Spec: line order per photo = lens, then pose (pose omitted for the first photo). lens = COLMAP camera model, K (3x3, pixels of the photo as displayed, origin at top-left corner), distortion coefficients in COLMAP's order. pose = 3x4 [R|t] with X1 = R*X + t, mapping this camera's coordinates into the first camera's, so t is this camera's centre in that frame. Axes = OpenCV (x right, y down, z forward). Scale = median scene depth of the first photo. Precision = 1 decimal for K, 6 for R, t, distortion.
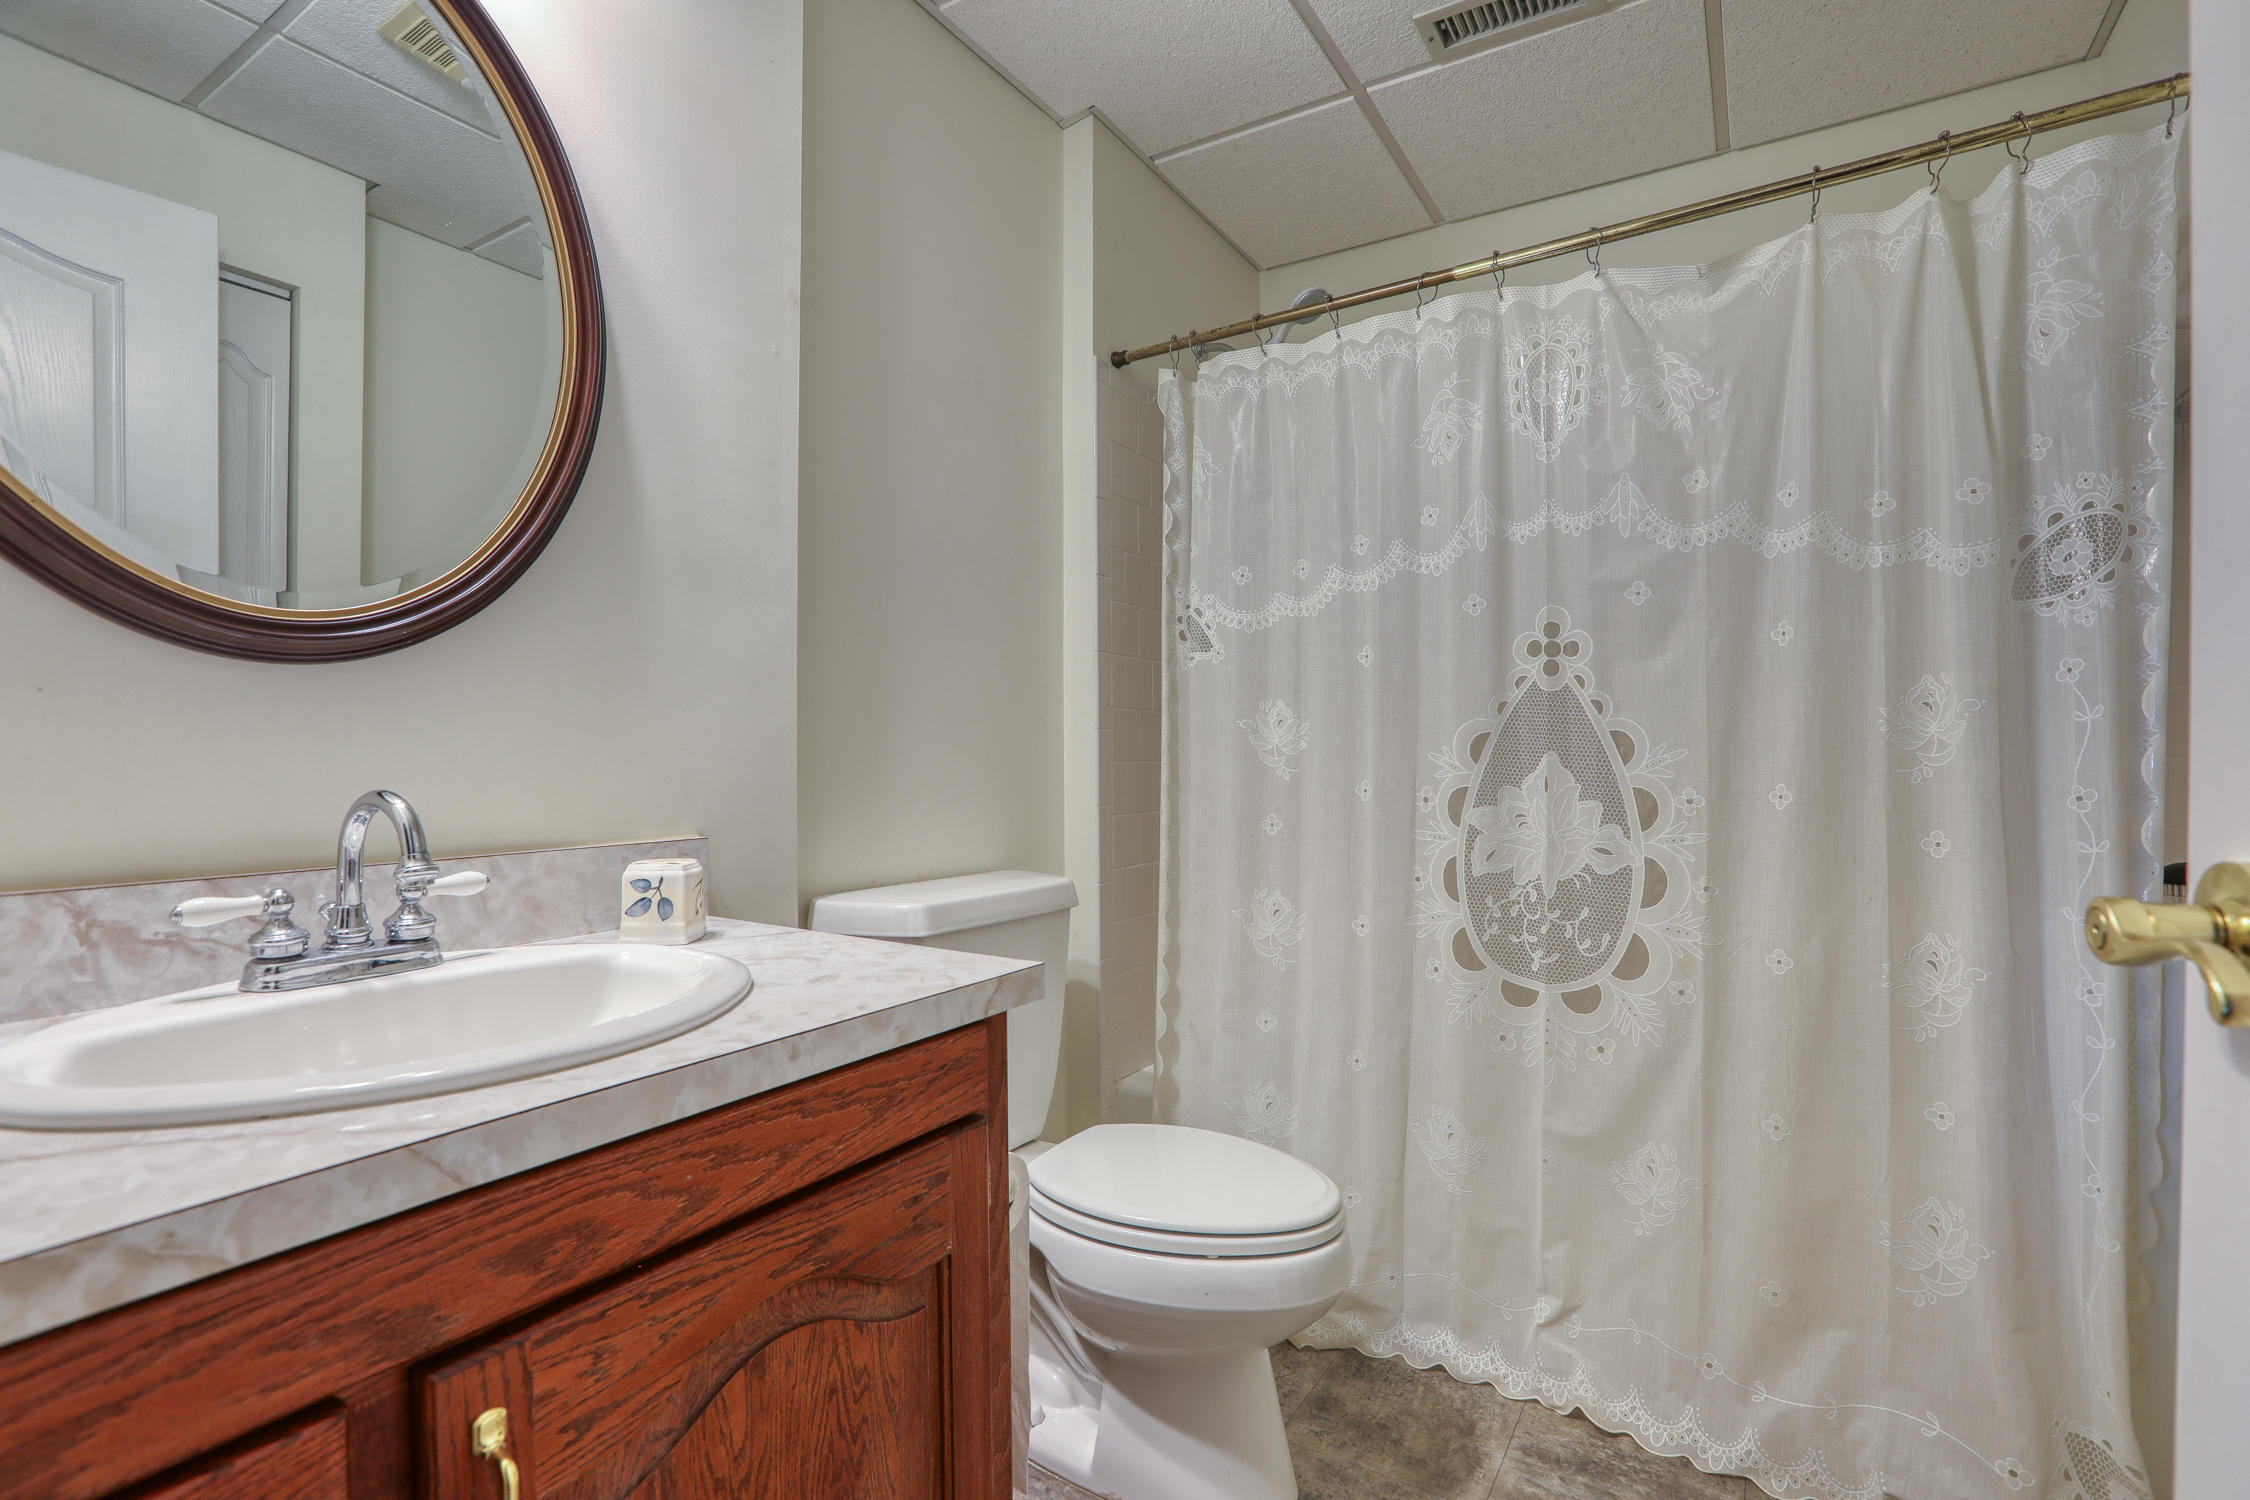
lens RADIAL K [[1044.0, 0, 1122.0], [0, 1044.0, 754.1], [0, 0, 1]] dist [-0.037733, 0.010016]
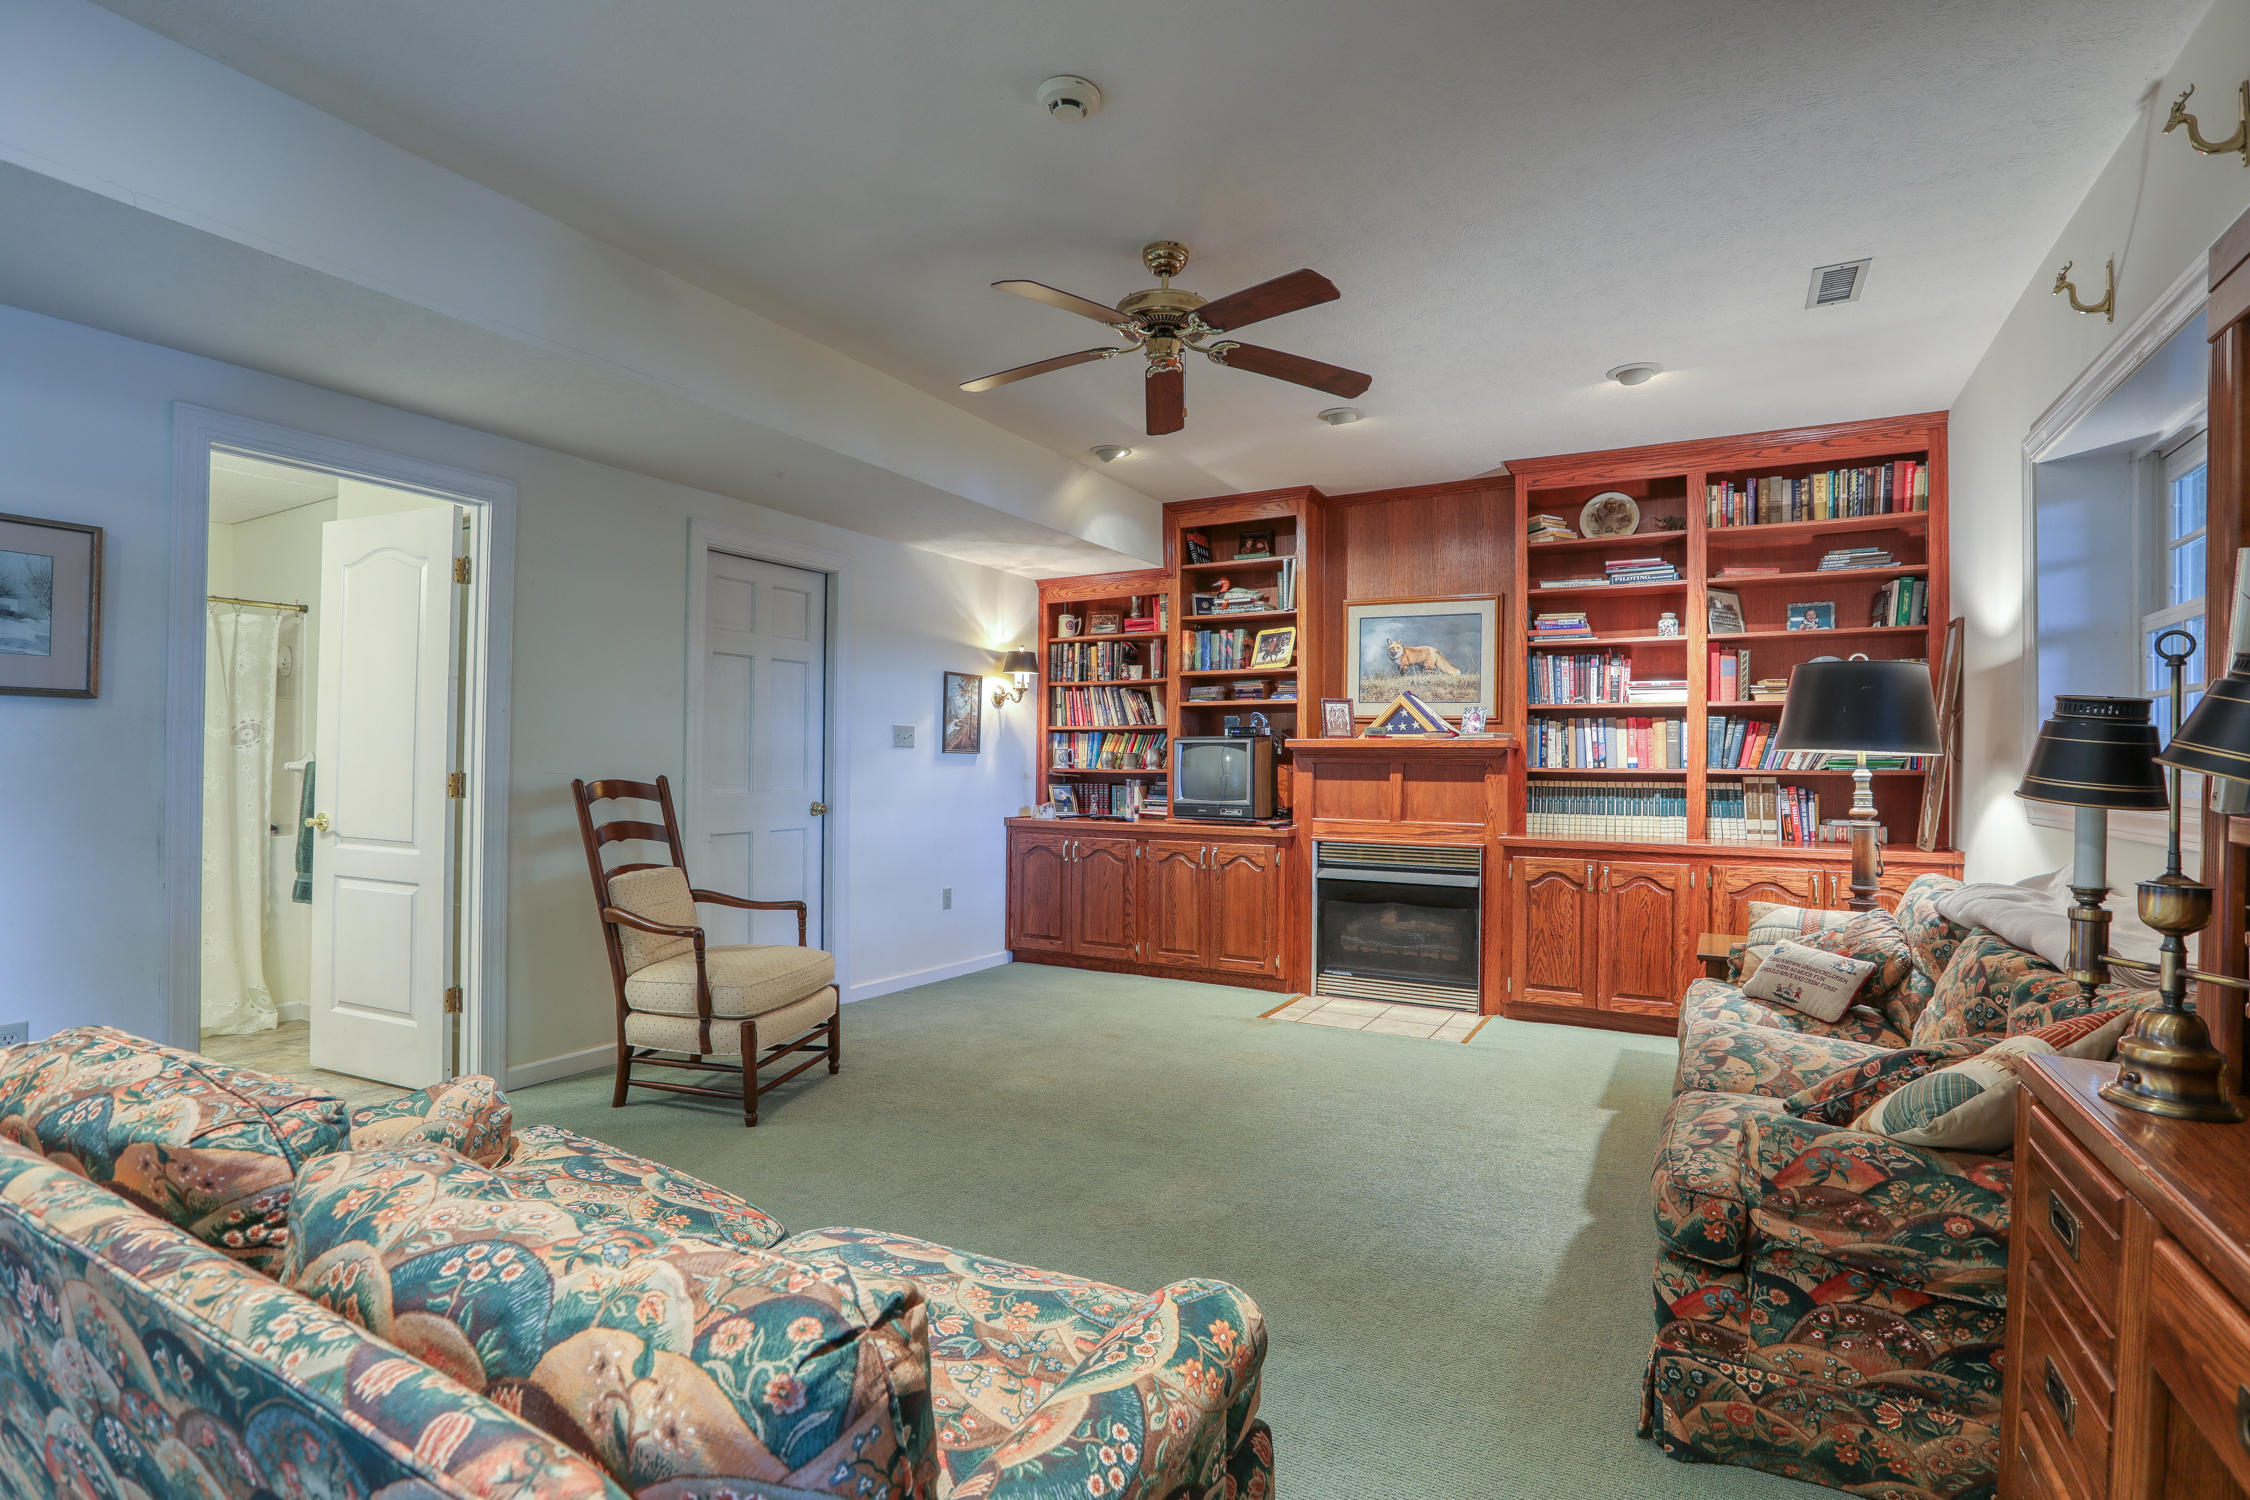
lens RADIAL K [[1044.0, 0, 1127.4], [0, 1044.0, 757.2], [0, 0, 1]] dist [-0.037733, 0.010016]
pose [[-0.055992, 0.010238, 0.998379, -2.618310], [-0.009761, 0.999894, -0.010801, -0.108949], [-0.998384, -0.010349, -0.055886, -1.733765]]
